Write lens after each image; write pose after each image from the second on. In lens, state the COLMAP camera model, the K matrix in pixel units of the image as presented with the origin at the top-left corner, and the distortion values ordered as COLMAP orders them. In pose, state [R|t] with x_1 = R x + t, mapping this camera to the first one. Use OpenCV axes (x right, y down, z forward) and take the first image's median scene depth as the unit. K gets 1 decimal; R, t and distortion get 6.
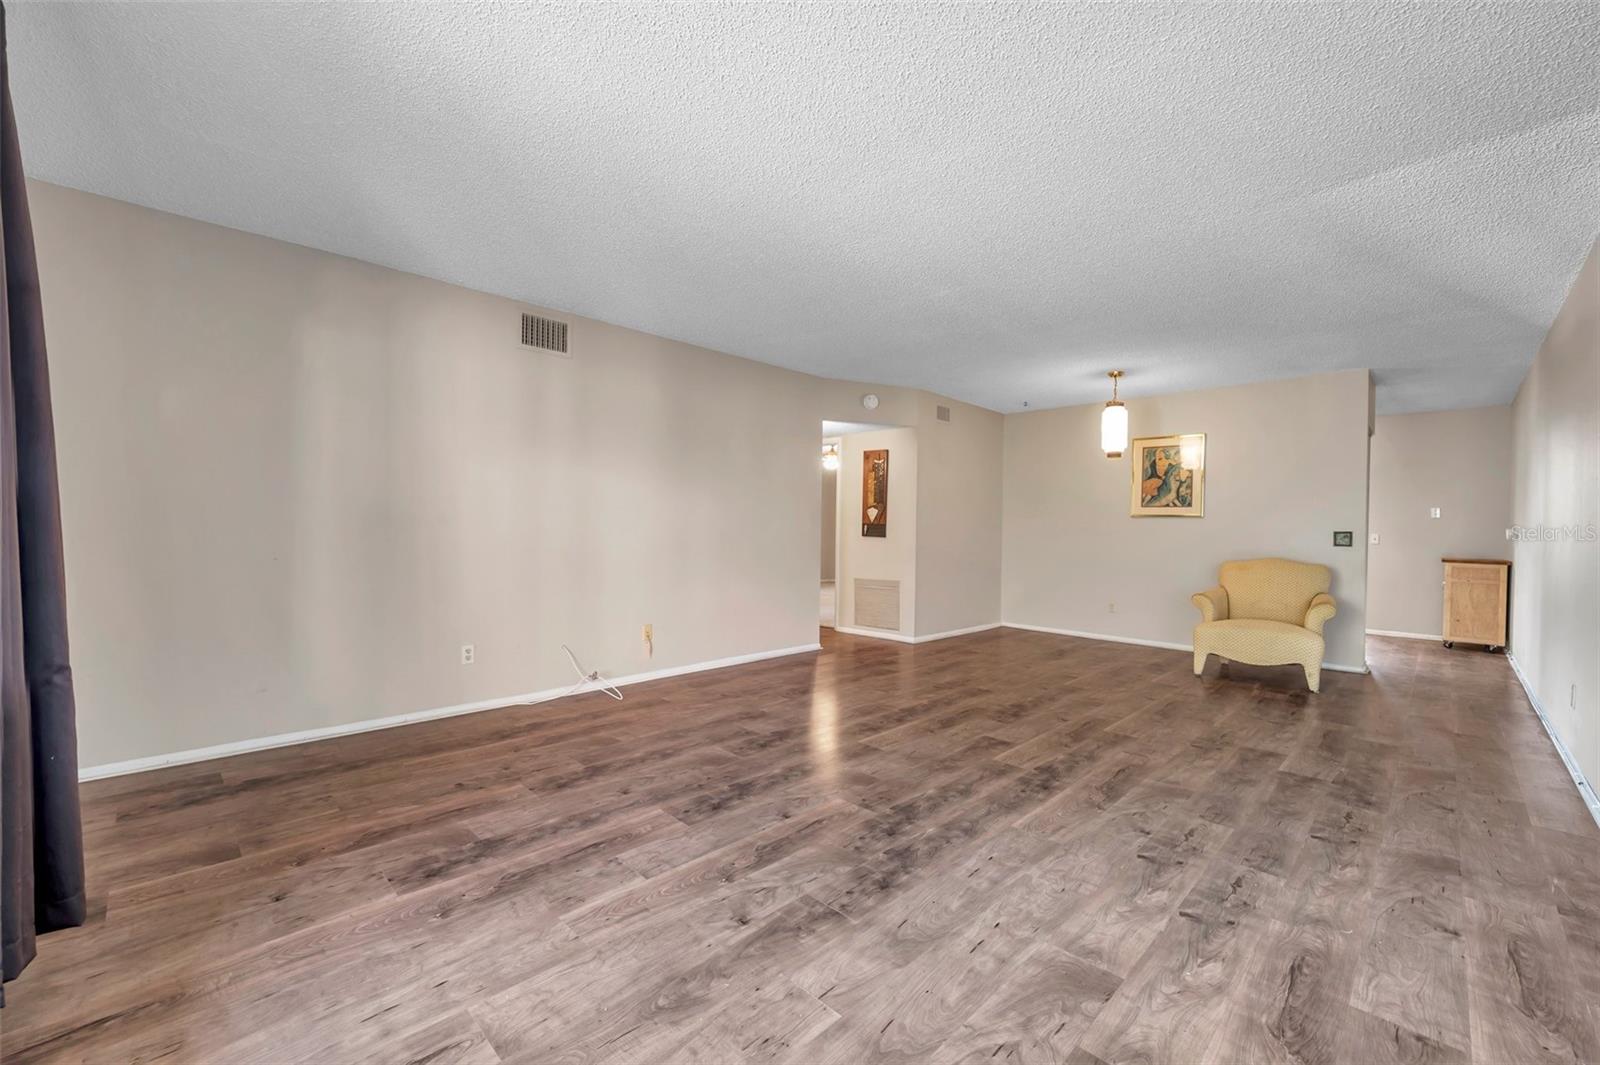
lens RADIAL K [[645.2, 0, 794.0], [0, 645.2, 530.1], [0, 0, 1]] dist [0.001754, 0.000053]
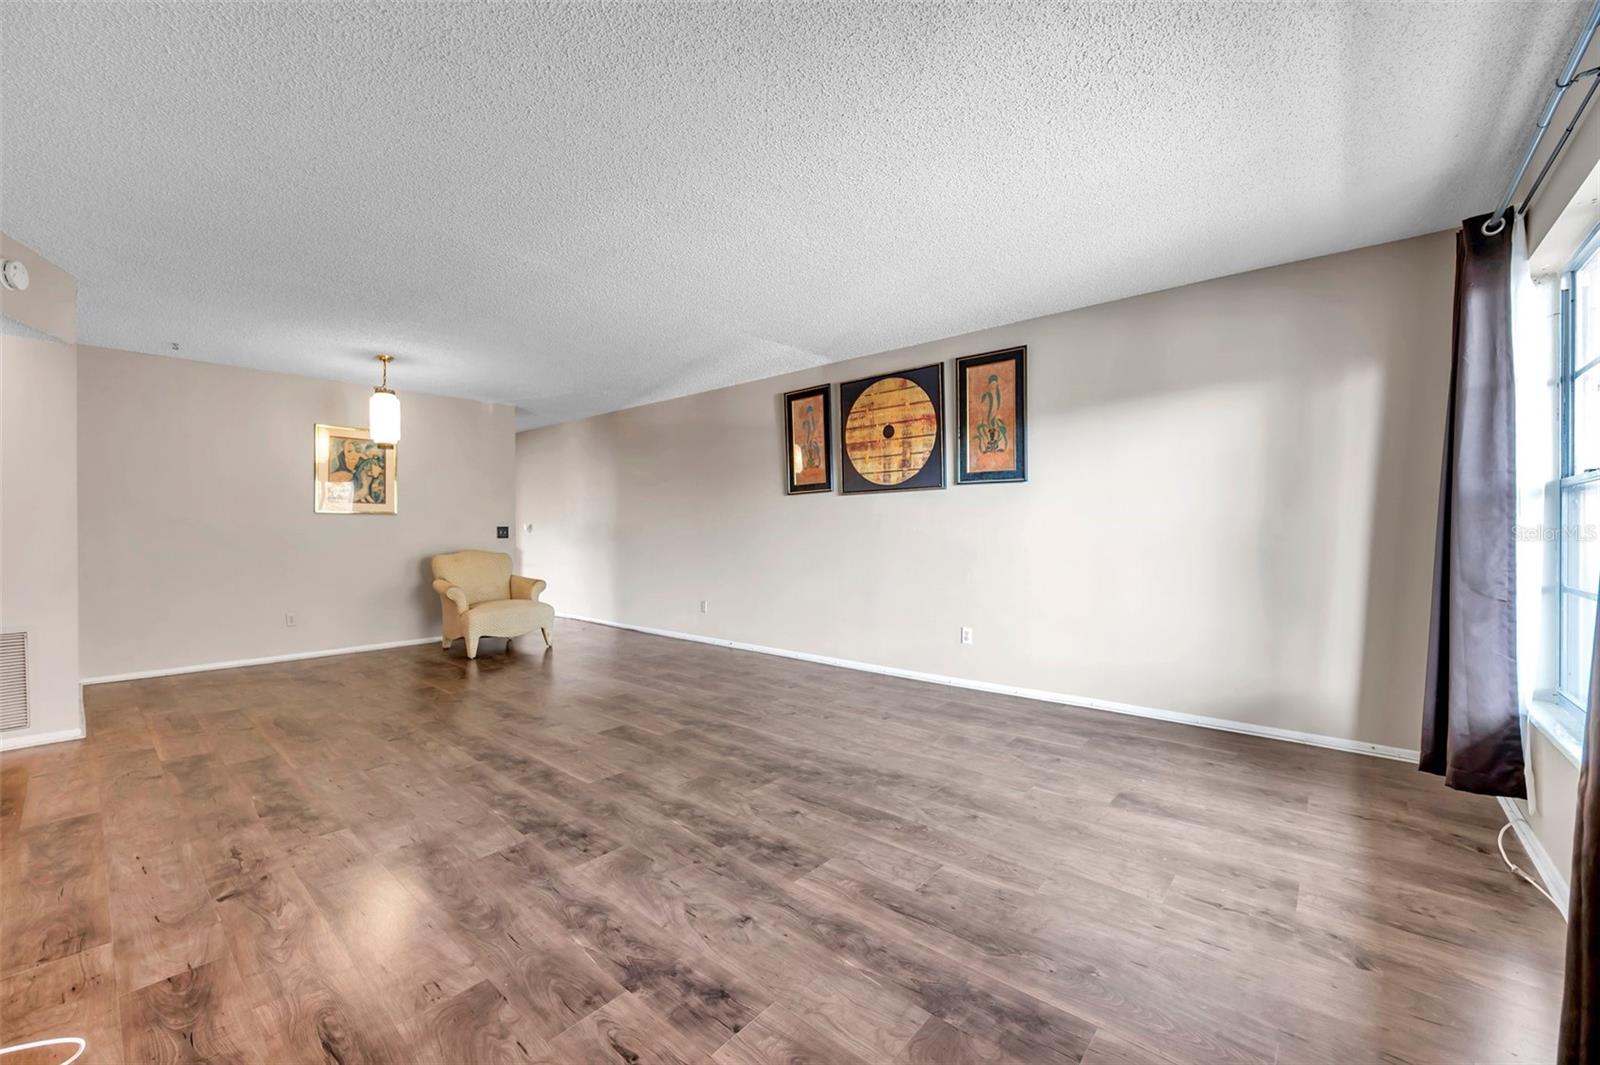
lens RADIAL K [[645.2, 0, 794.0], [0, 645.2, 530.1], [0, 0, 1]] dist [0.001754, 0.000053]
pose [[-0.083733, -0.015085, 0.996374, -0.896813], [0.007719, 0.999846, 0.015786, -0.013240], [-0.996458, 0.009013, -0.083604, 0.958606]]
